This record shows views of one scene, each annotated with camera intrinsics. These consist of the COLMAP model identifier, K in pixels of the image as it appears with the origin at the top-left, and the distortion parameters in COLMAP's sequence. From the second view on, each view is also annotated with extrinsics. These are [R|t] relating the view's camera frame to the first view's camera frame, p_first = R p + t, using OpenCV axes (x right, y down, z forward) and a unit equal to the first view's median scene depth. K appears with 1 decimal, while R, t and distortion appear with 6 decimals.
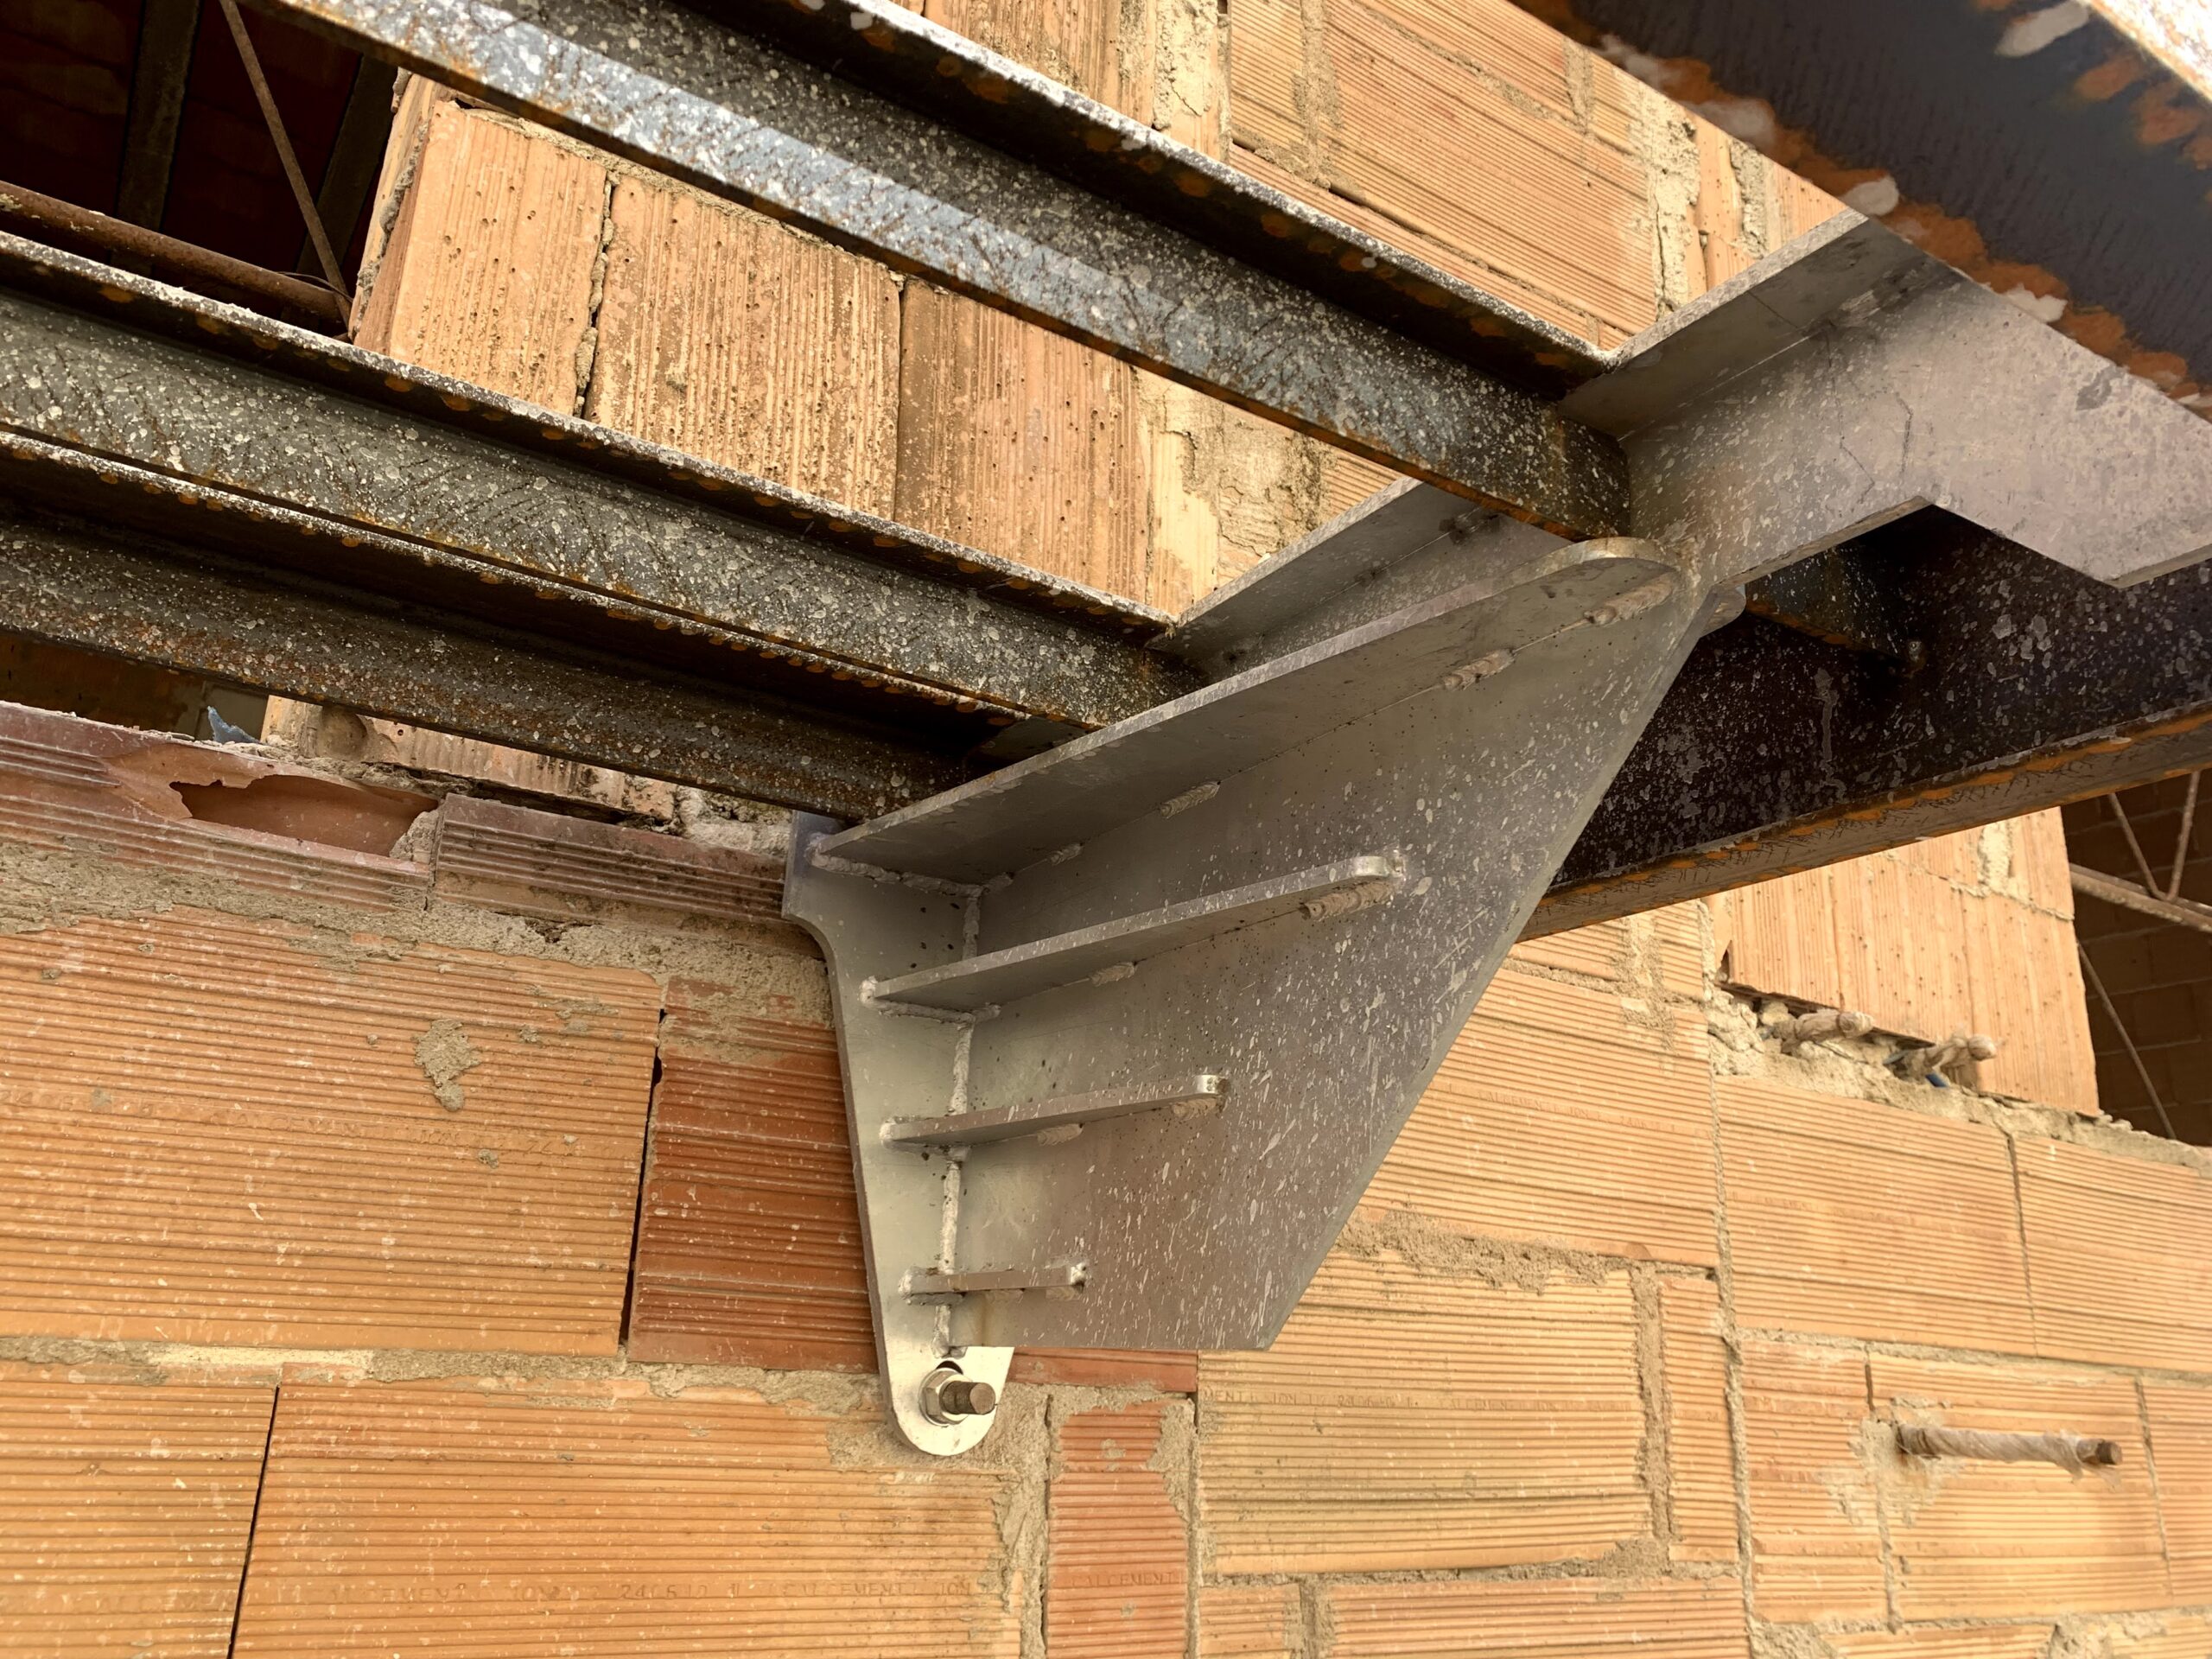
lens RADIAL K [[1732.9, 0, 1106.0], [0, 1732.9, 829.5], [0, 0, 1]] dist [0.031604, 0.008143]
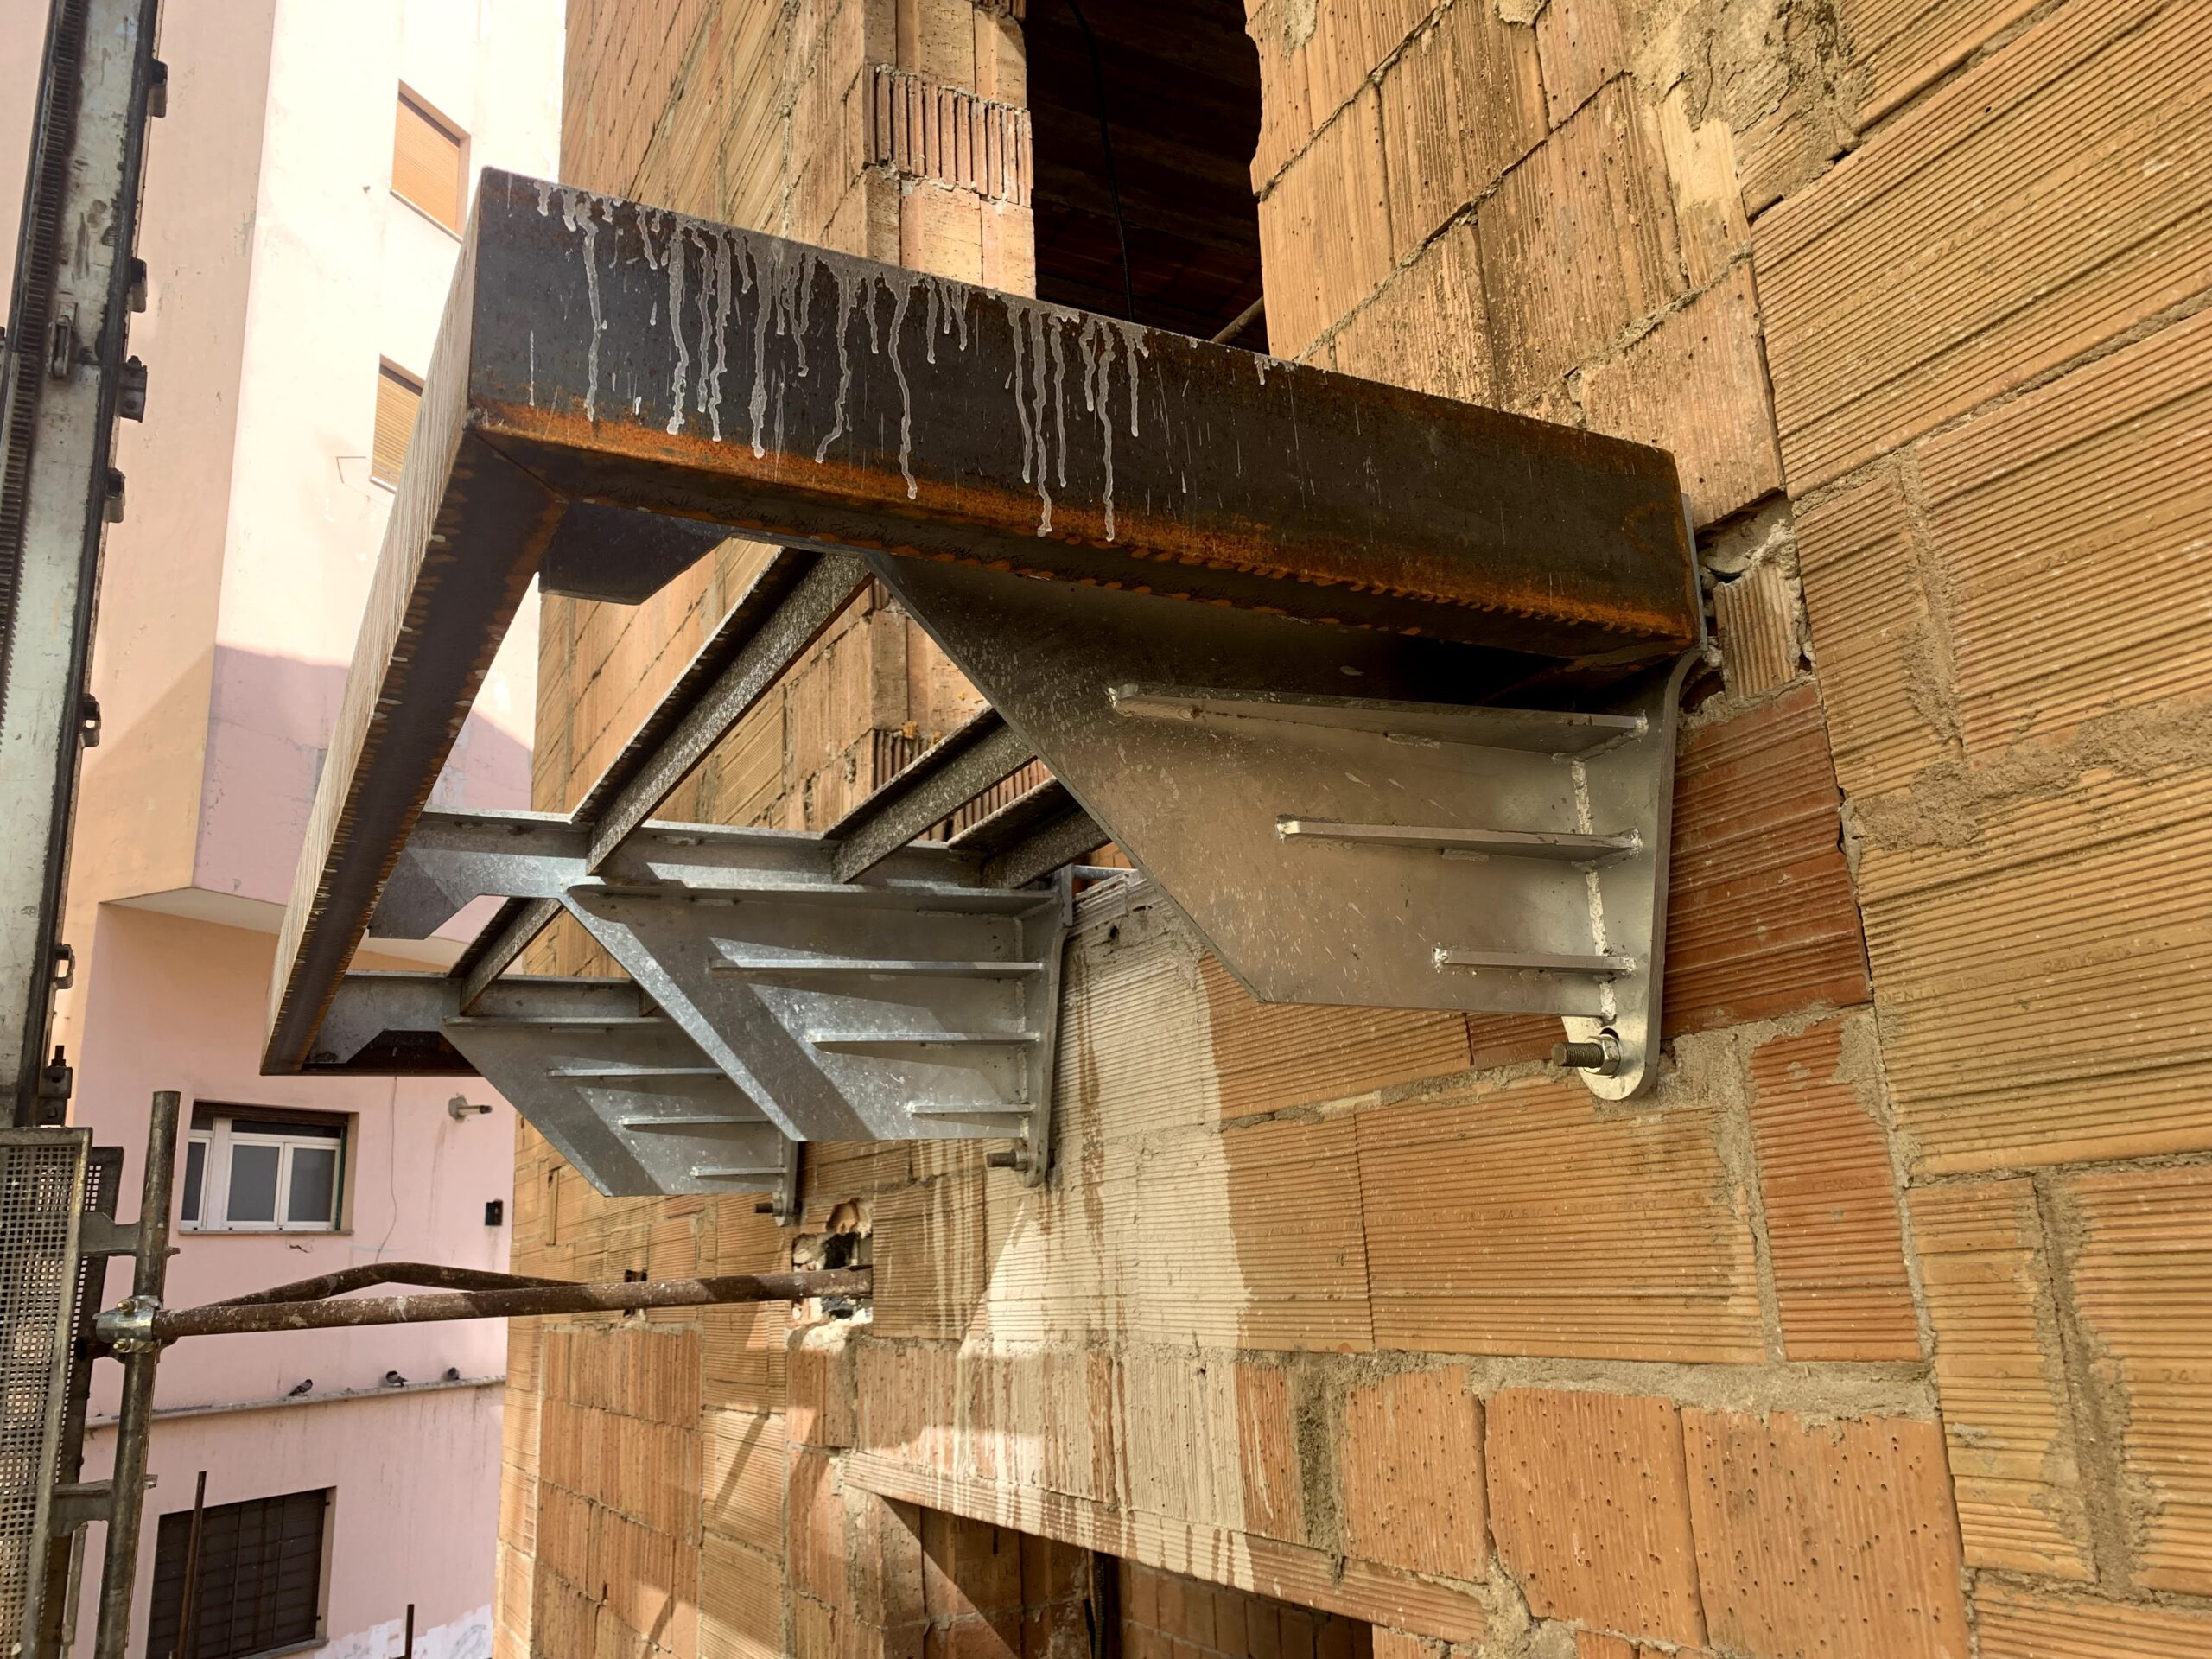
lens RADIAL K [[1732.9, 0, 1106.0], [0, 1732.9, 829.5], [0, 0, 1]] dist [0.031604, 0.008143]
pose [[-0.090528, -0.290610, -0.952549, 1.059277], [0.347476, 0.887151, -0.303682, 0.395463], [0.933309, -0.358480, 0.020668, 0.635556]]
